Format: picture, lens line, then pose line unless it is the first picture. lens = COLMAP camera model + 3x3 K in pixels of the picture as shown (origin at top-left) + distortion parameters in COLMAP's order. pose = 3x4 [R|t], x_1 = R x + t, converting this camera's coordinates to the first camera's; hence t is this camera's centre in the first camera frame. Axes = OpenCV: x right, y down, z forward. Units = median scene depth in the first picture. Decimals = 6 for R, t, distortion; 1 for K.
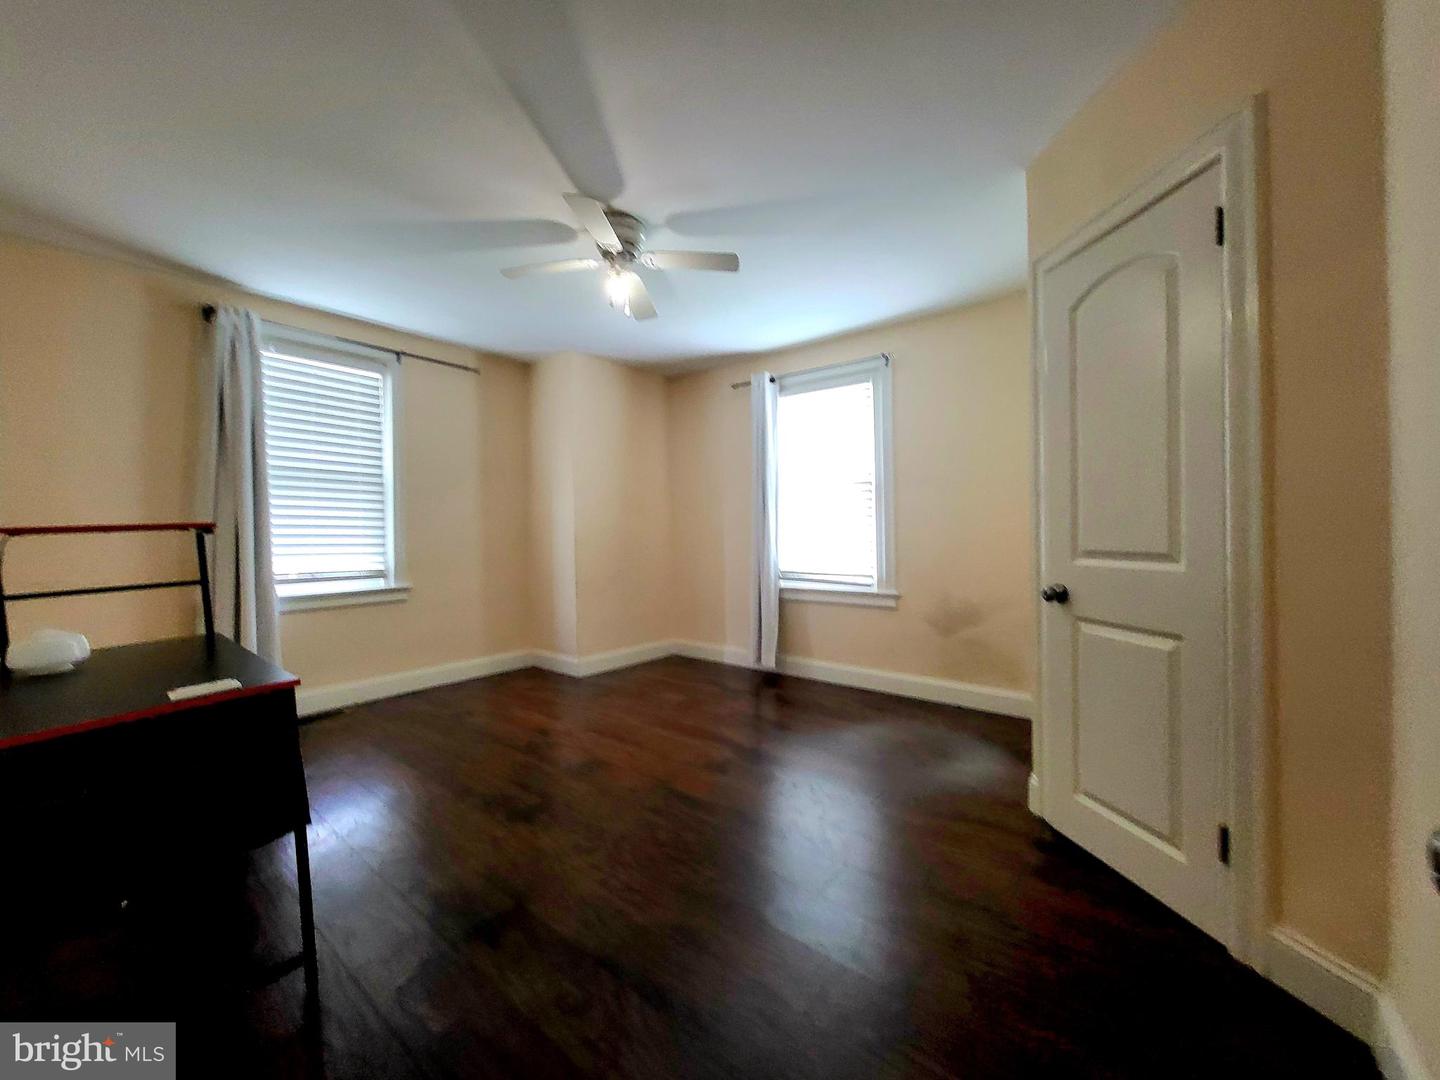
lens RADIAL K [[563.4, 0, 721.5], [0, 563.4, 537.8], [0, 0, 1]] dist [0.000601, -0.001313]
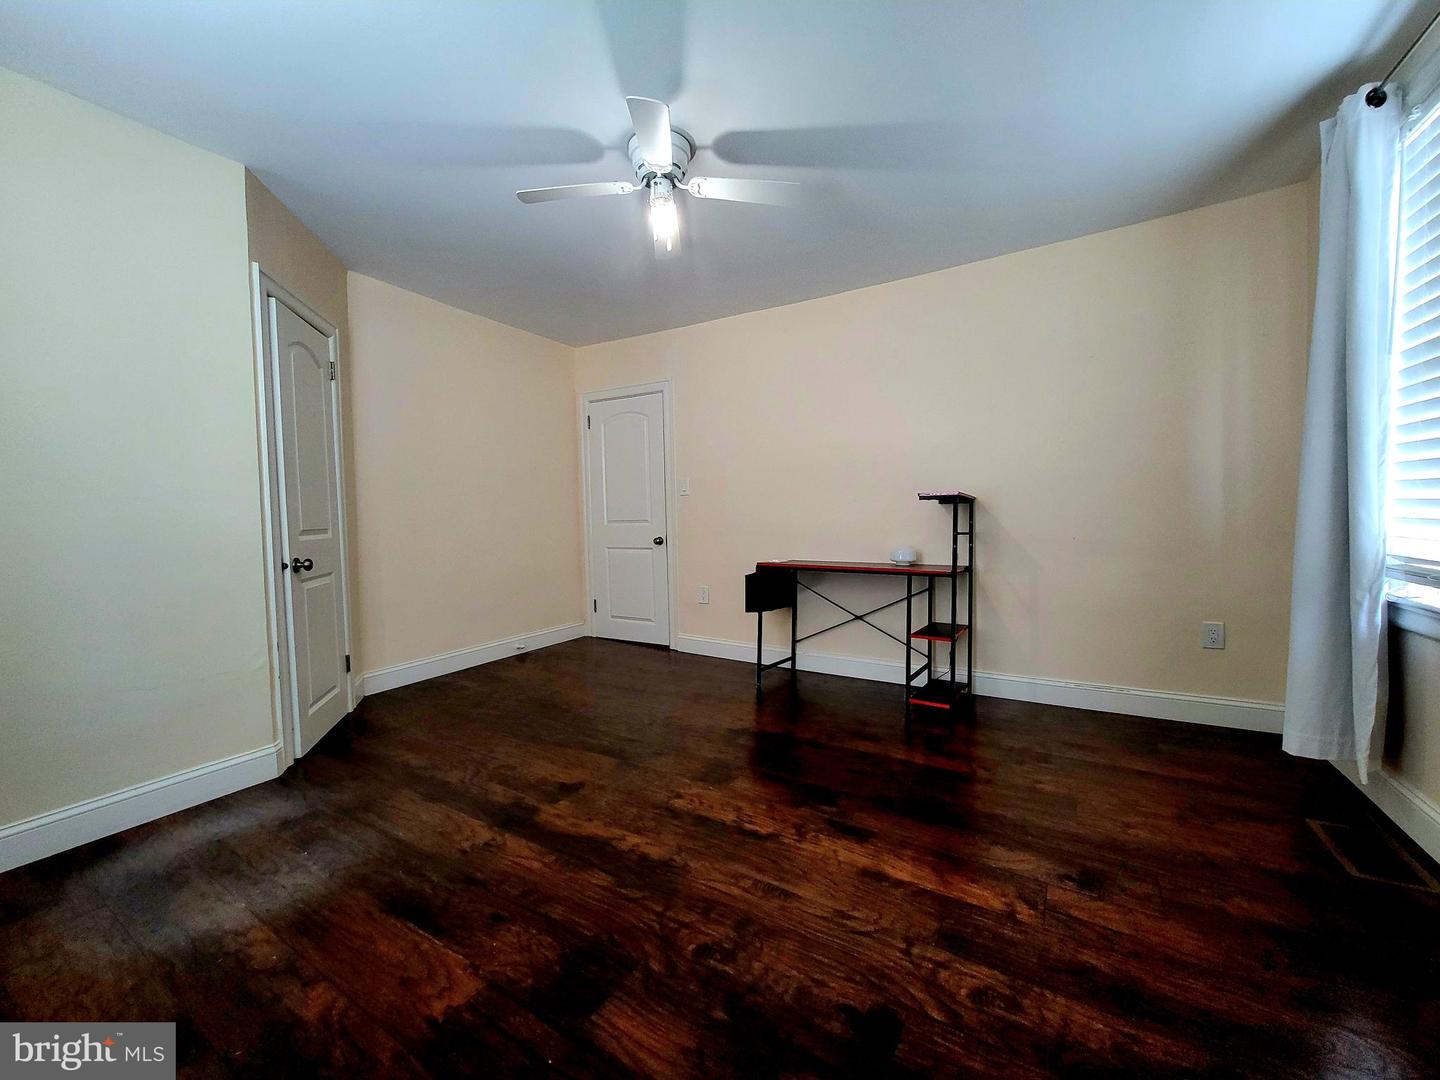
lens RADIAL K [[563.4, 0, 721.5], [0, 563.4, 537.8], [0, 0, 1]] dist [0.000601, -0.001313]
pose [[-0.990038, 0.036734, -0.135925, -0.125661], [0.029582, 0.998088, 0.054266, -0.005736], [0.137658, 0.049705, -0.989232, 1.721996]]
